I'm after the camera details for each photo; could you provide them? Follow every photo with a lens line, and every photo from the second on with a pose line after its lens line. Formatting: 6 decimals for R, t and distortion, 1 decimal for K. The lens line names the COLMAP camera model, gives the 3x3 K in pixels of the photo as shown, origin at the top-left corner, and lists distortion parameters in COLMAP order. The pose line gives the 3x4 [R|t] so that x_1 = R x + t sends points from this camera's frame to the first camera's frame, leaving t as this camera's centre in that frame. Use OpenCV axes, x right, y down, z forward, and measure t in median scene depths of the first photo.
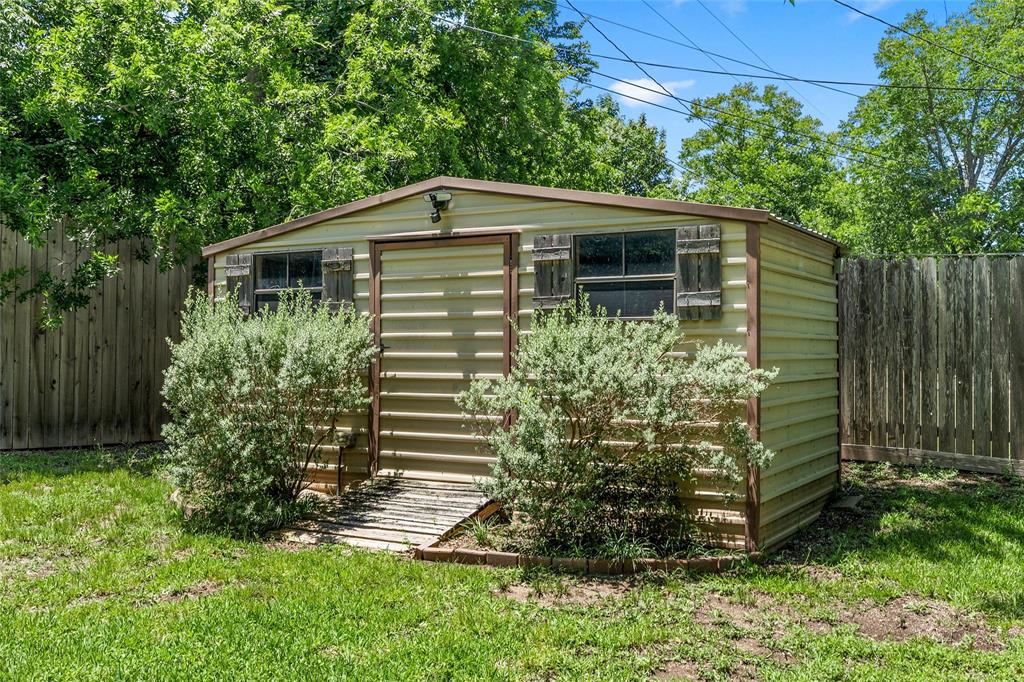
lens RADIAL K [[361.2, 0, 512.0], [0, 361.2, 341.0], [0, 0, 1]] dist [-0.000122, -0.000028]
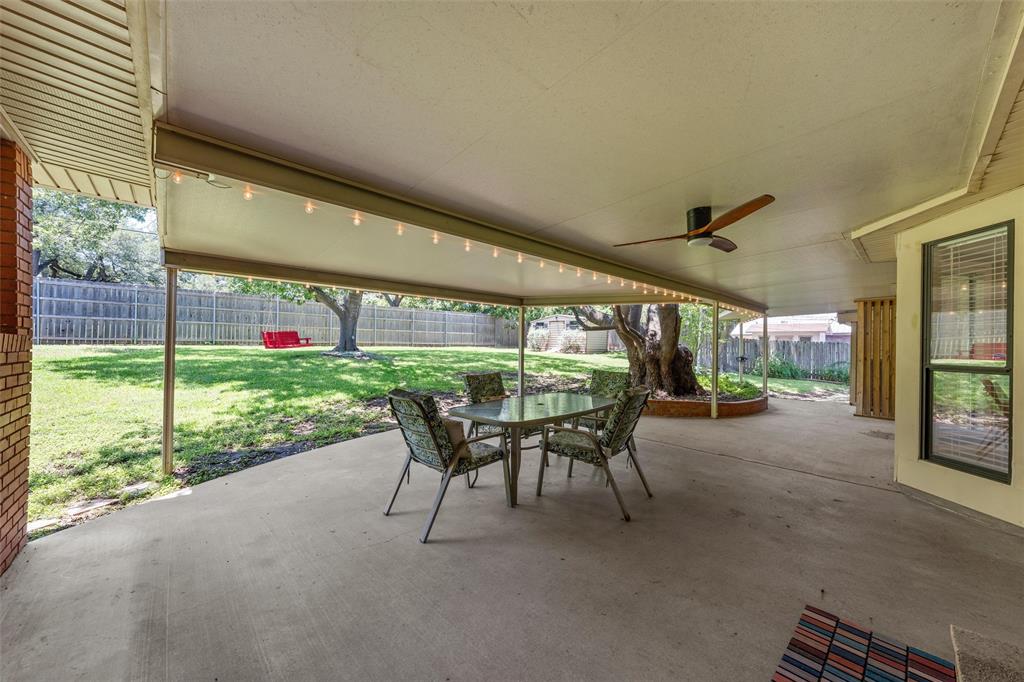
lens RADIAL K [[361.2, 0, 512.0], [0, 361.2, 341.0], [0, 0, 1]] dist [-0.000122, -0.000028]
pose [[0.839632, -0.001288, -0.543154, 3.287778], [0.003636, 0.999988, 0.003250, 0.148132], [0.543144, -0.004704, 0.839627, -6.218528]]
